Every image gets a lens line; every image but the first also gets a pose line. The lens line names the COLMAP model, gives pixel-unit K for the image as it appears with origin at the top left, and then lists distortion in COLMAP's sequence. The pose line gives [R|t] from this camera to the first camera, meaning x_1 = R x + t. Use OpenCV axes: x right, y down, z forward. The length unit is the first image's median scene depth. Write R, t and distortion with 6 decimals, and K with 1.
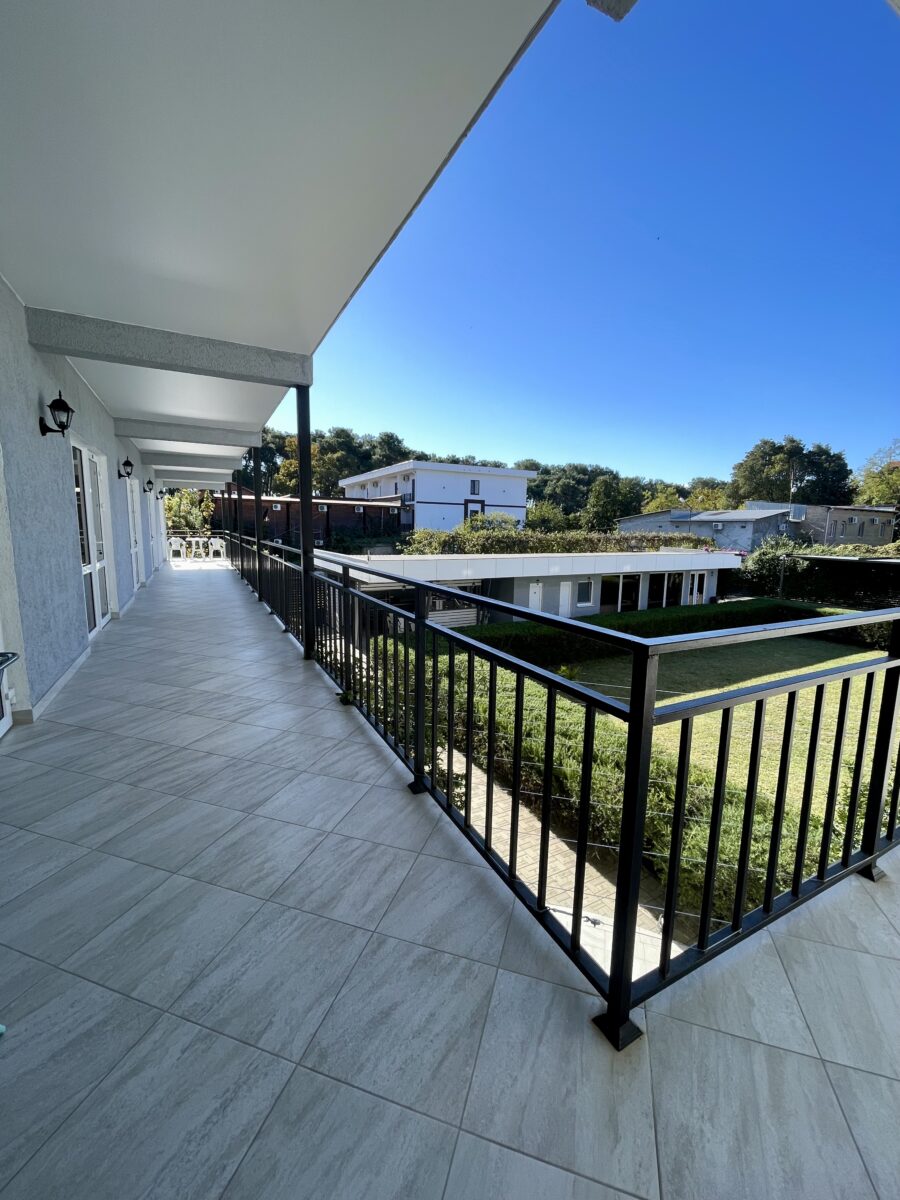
lens RADIAL K [[482.5, 0, 453.1], [0, 482.5, 591.8], [0, 0, 1]] dist [-0.003568, -0.000409]
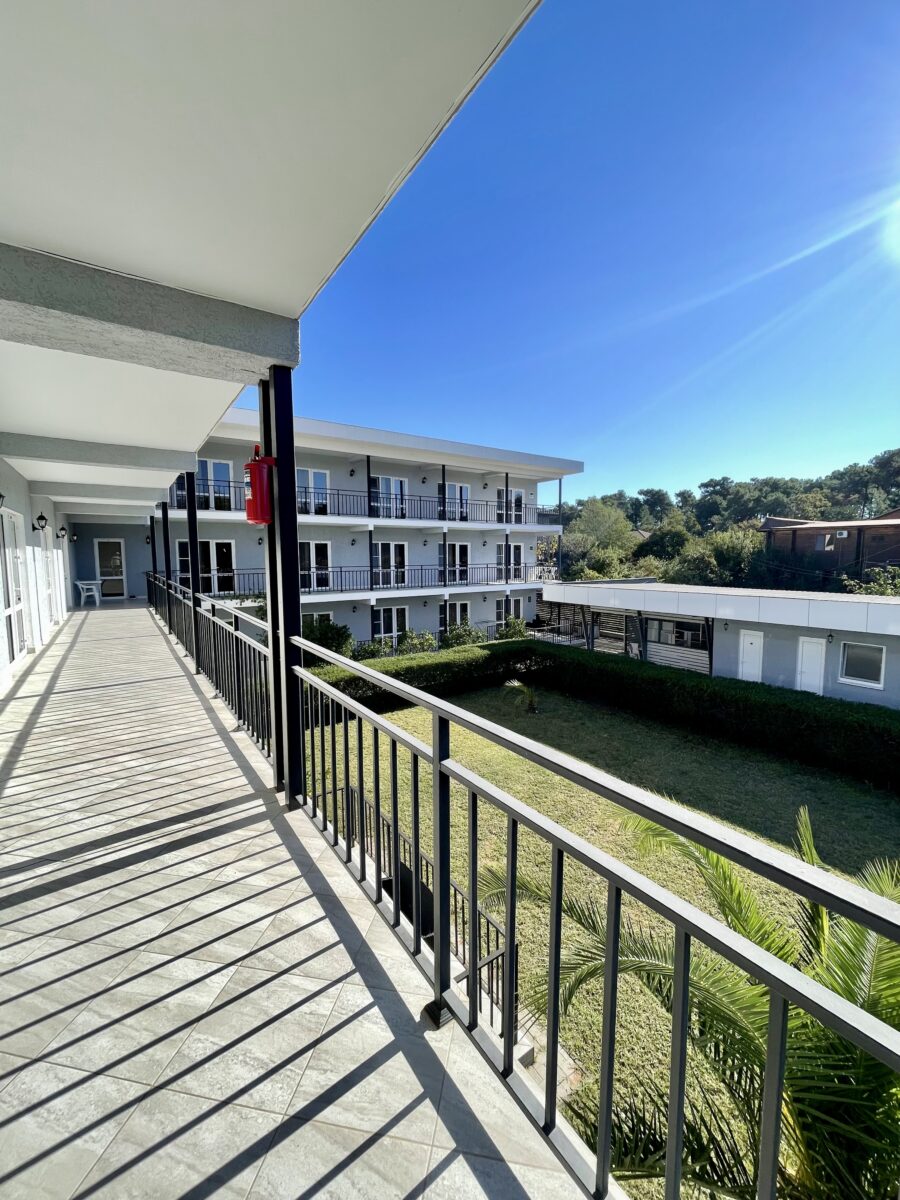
lens RADIAL K [[482.5, 0, 440.8], [0, 482.5, 602.9], [0, 0, 1]] dist [-0.003568, -0.000409]
pose [[0.094699, 0.085179, -0.991855, 0.468007], [-0.123263, 0.989669, 0.073223, -0.029925], [0.987845, 0.115325, 0.104220, 0.229071]]
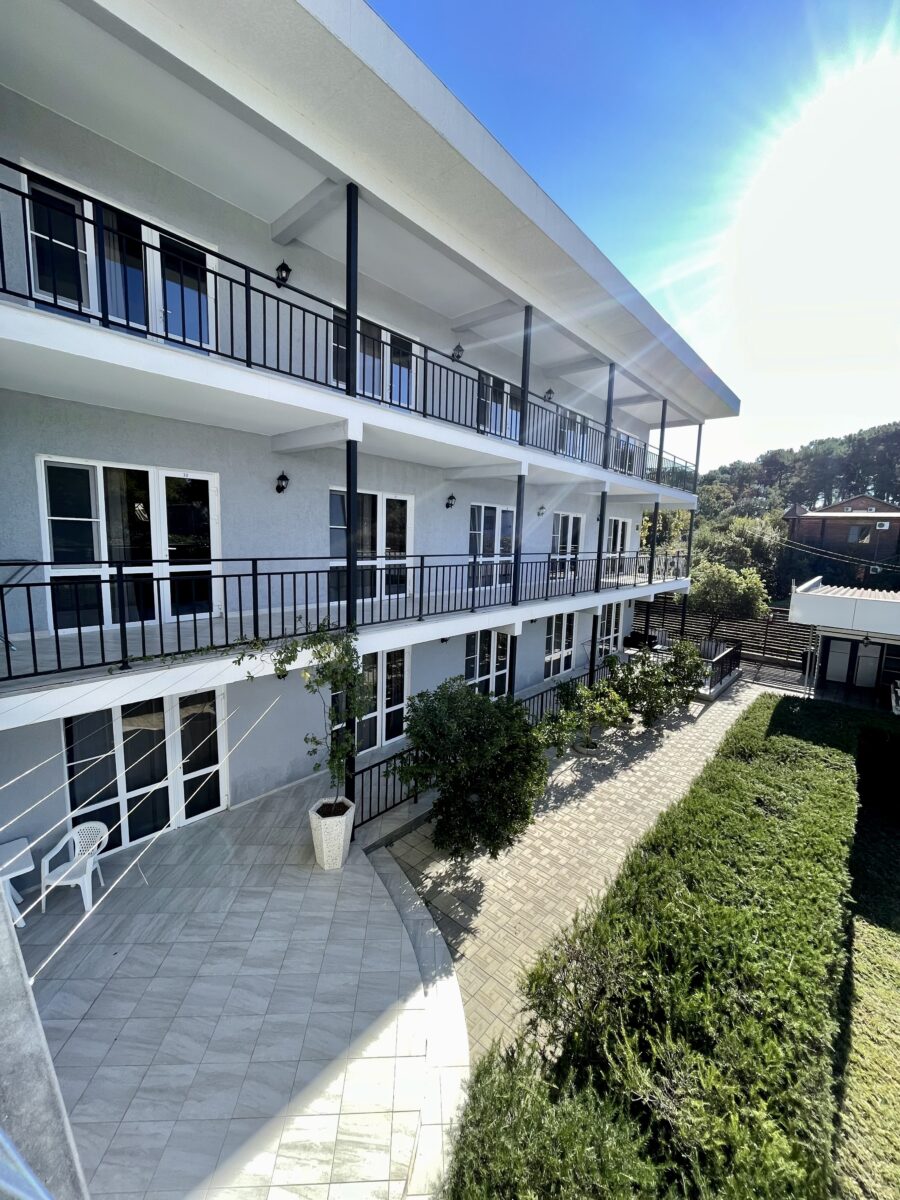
lens RADIAL K [[482.5, 0, 460.1], [0, 482.5, 599.1], [0, 0, 1]] dist [-0.003568, -0.000409]
pose [[0.363755, 0.124708, -0.923109, 0.153717], [-0.149447, 0.985973, 0.074311, -0.014643], [0.919428, 0.110925, 0.377290, 0.102843]]
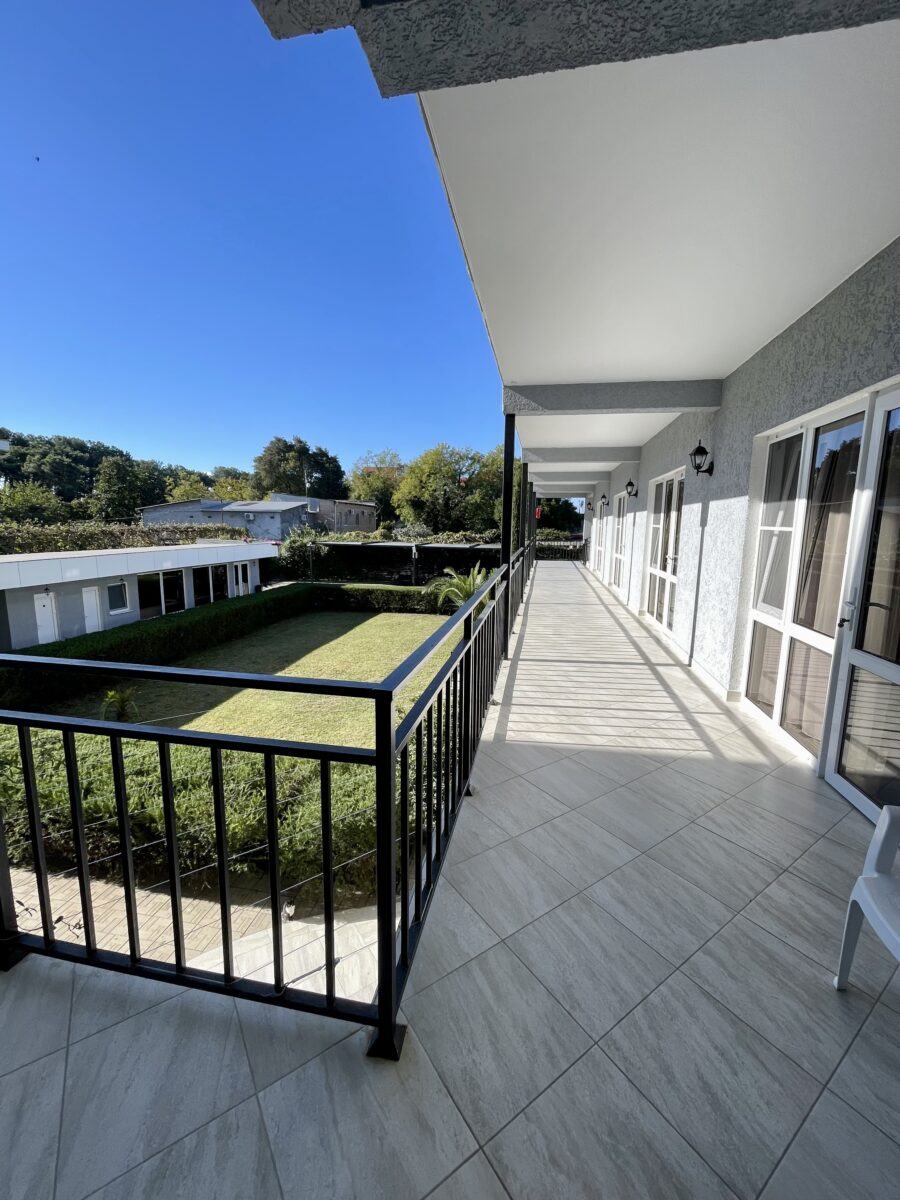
lens RADIAL K [[482.5, 0, 454.0], [0, 482.5, 595.3], [0, 0, 1]] dist [-0.003568, -0.000409]
pose [[0.619854, -0.122799, 0.775049, -0.008940], [0.099695, 0.992000, 0.077441, -0.004776], [-0.778358, 0.029267, 0.627138, 0.006050]]
